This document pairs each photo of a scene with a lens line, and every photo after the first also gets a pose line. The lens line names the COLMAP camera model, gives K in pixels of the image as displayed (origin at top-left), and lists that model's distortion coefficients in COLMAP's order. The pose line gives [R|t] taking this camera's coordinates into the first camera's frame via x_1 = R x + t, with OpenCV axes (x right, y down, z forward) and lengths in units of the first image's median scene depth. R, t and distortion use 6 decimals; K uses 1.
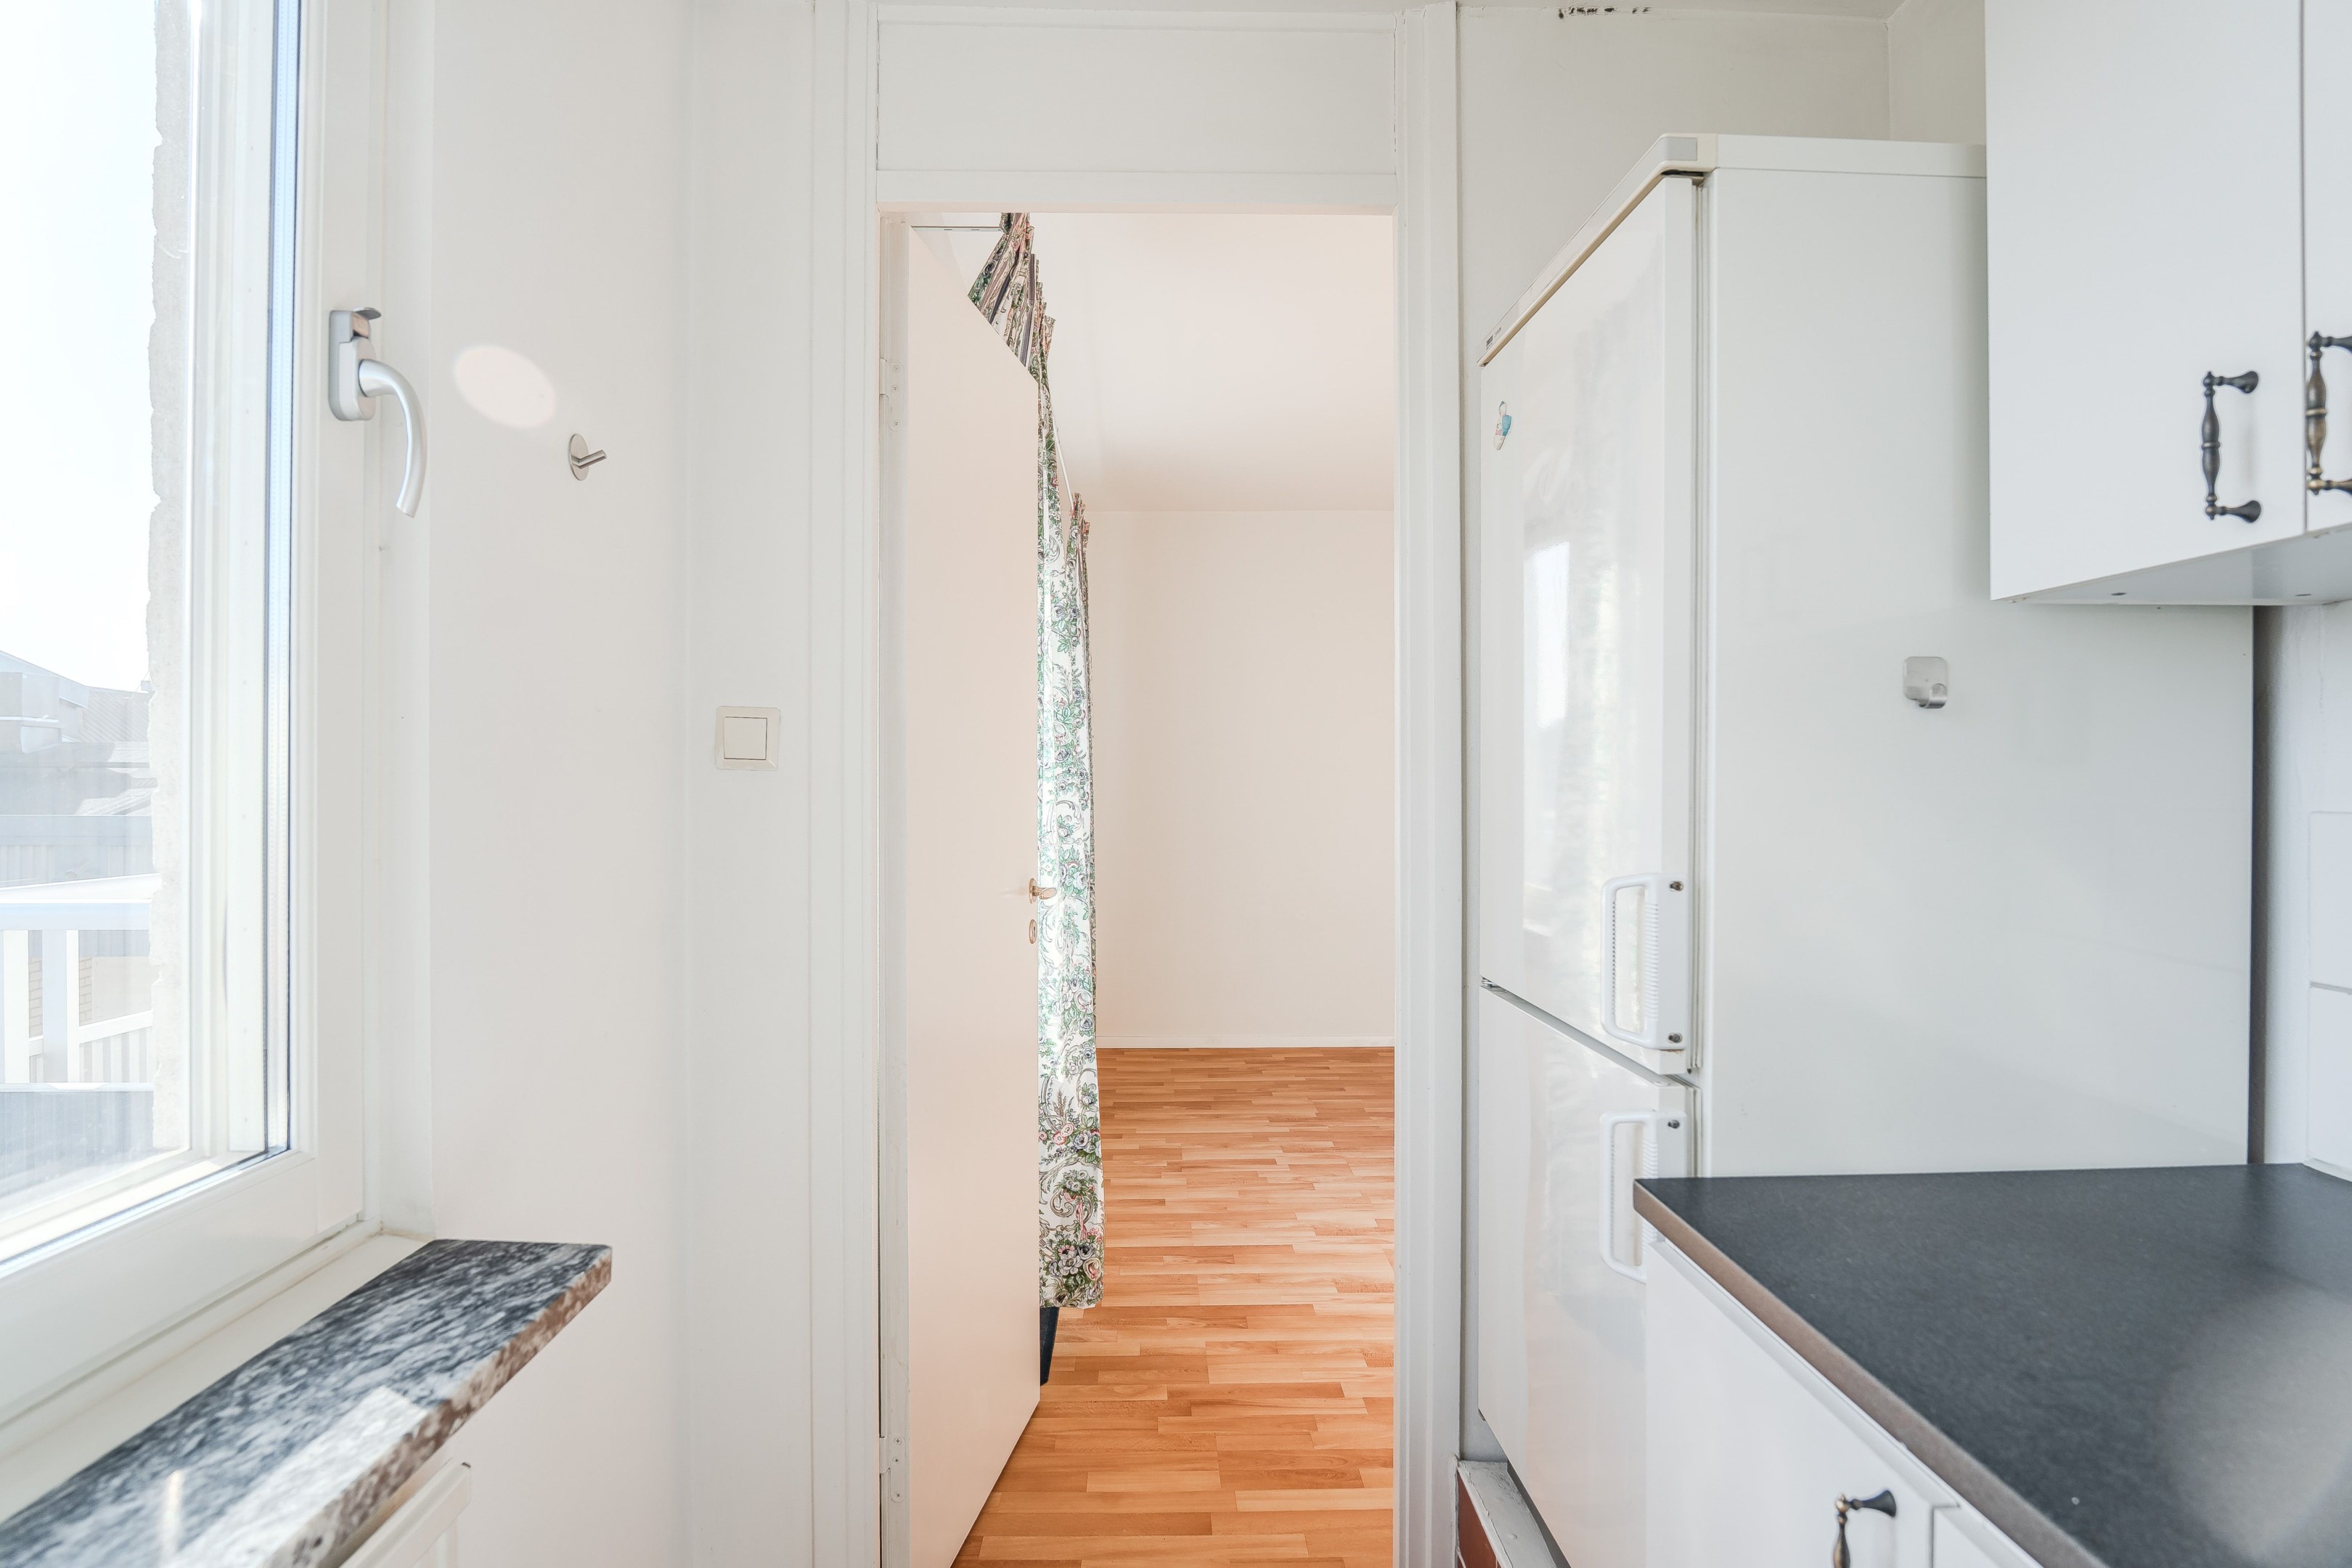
lens RADIAL K [[1324.6, 0, 1160.9], [0, 1324.6, 782.9], [0, 0, 1]] dist [-0.015008, -0.000557]
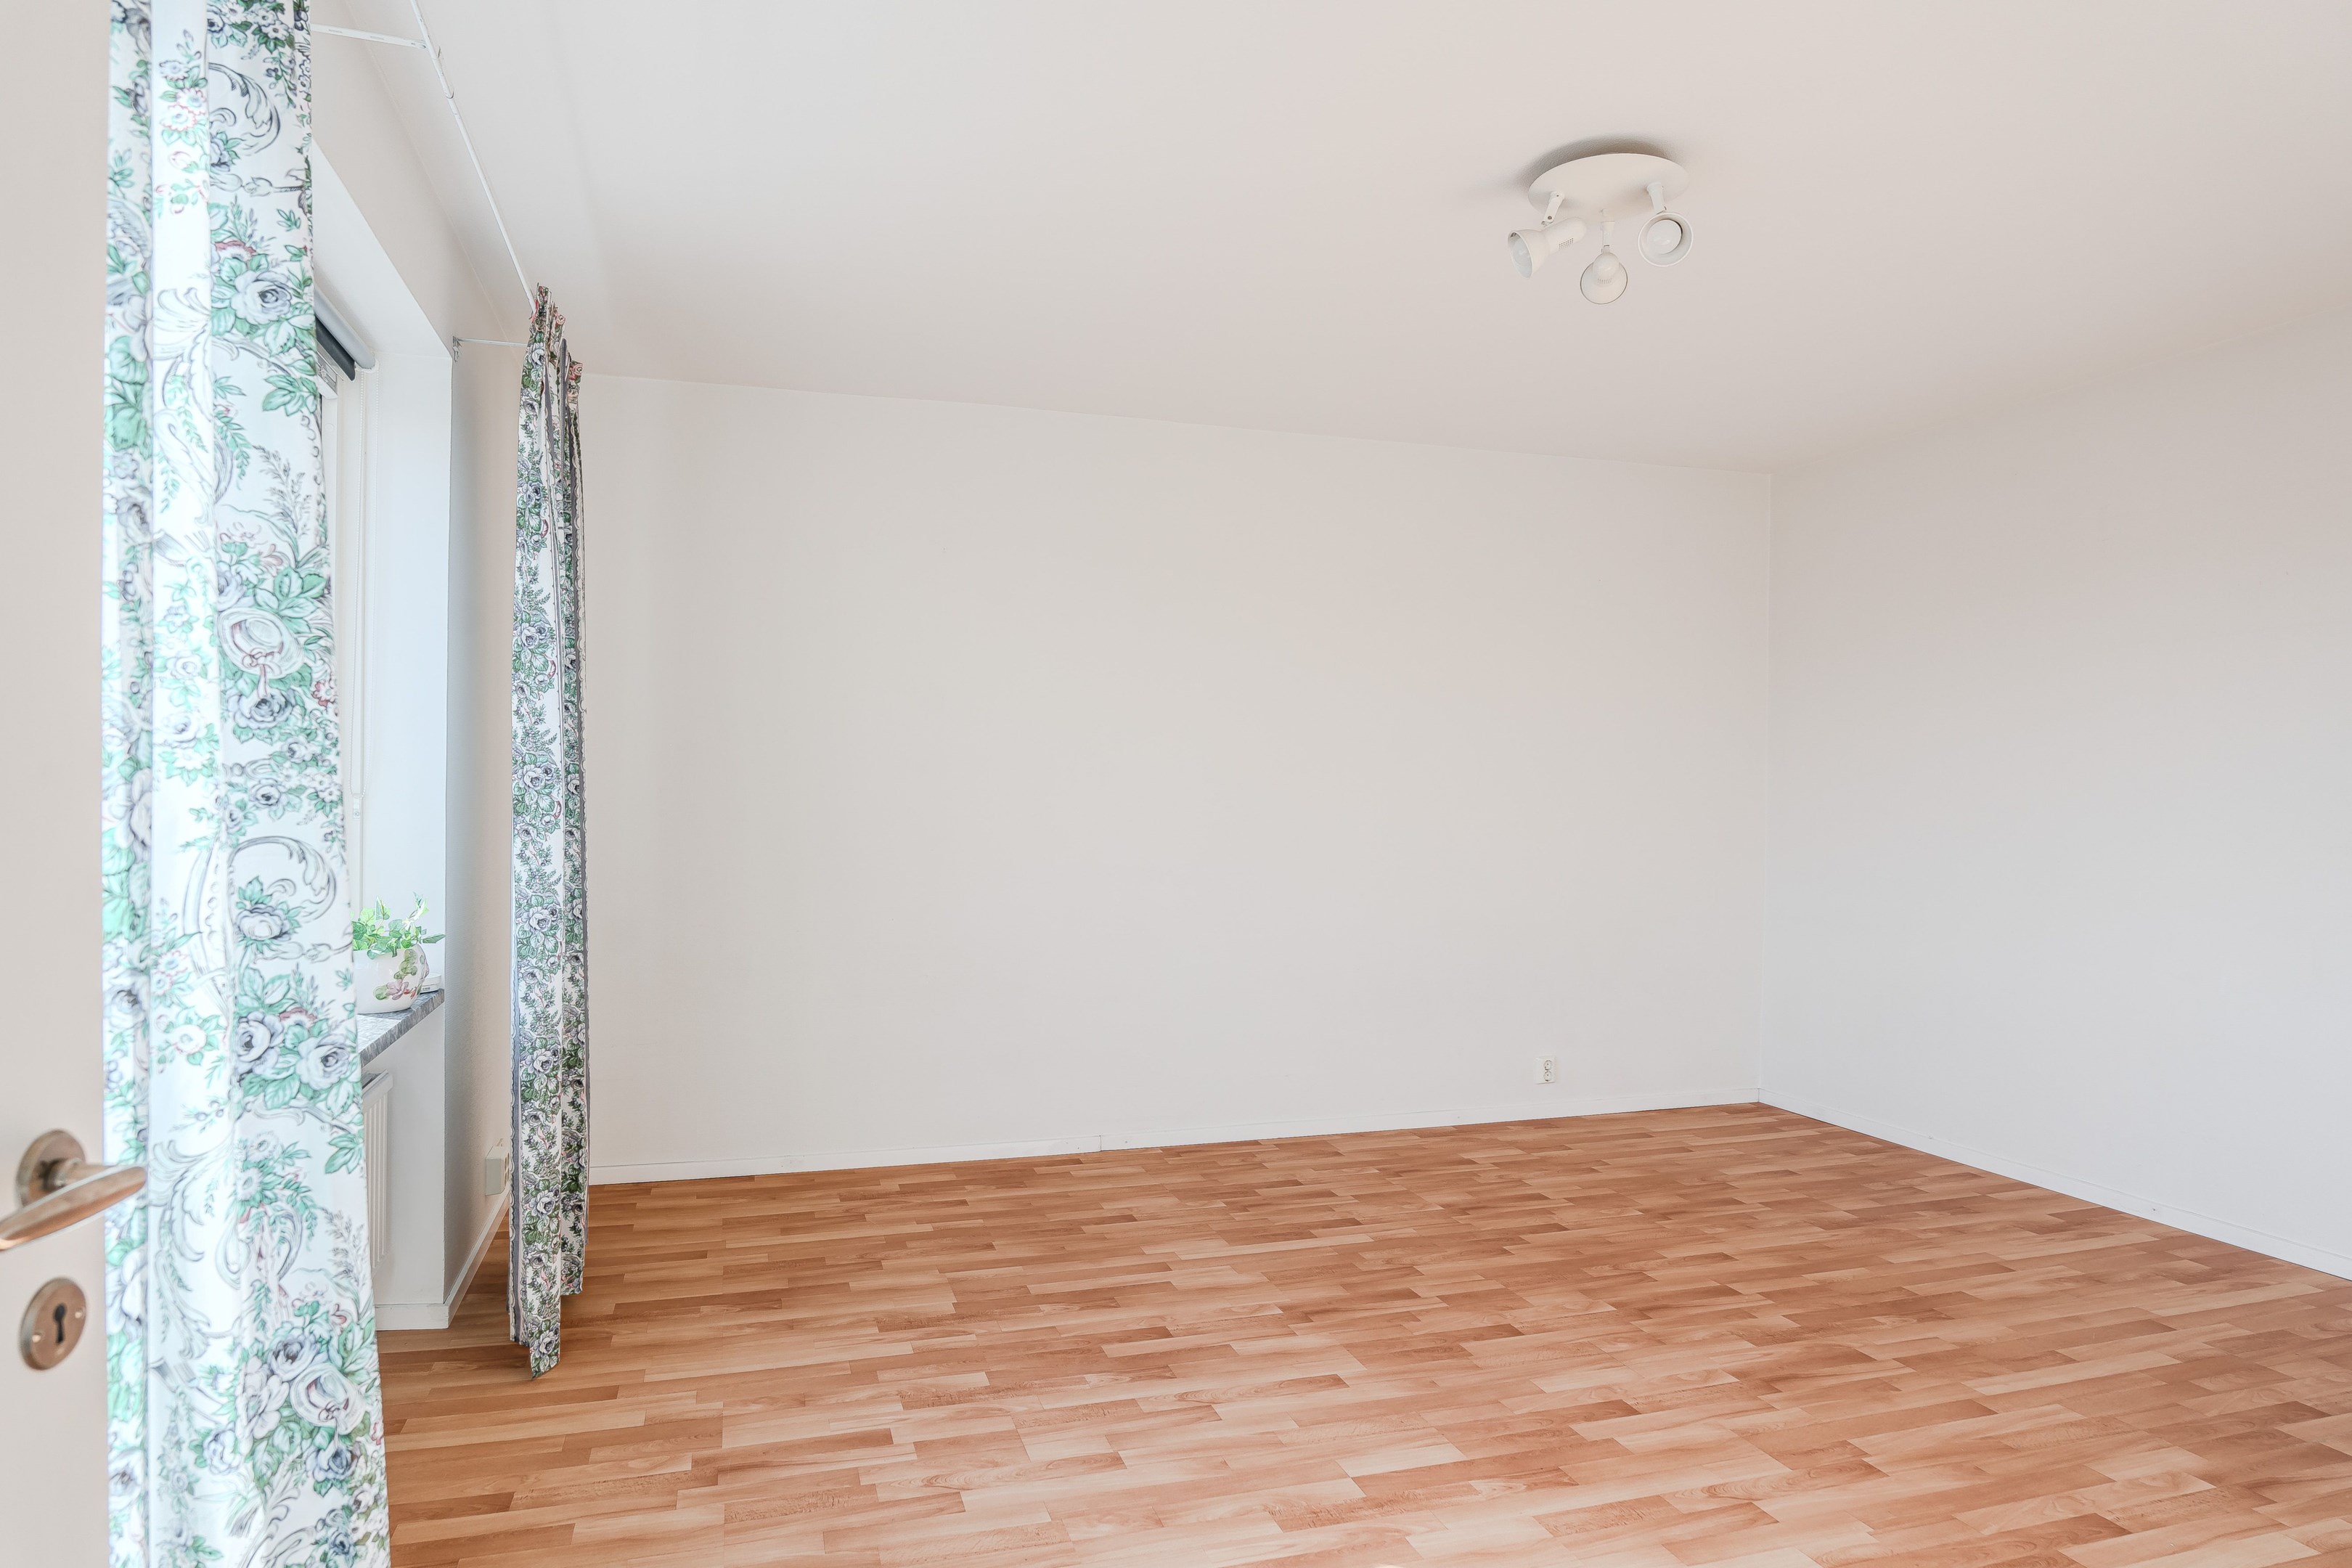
lens RADIAL K [[1324.6, 0, 1160.9], [0, 1324.6, 782.9], [0, 0, 1]] dist [-0.015008, -0.000557]
pose [[0.957376, 0.024320, 0.287819, 0.109507], [-0.019781, 0.999630, -0.018667, 0.035208], [-0.288167, 0.012178, 0.957503, 1.691350]]
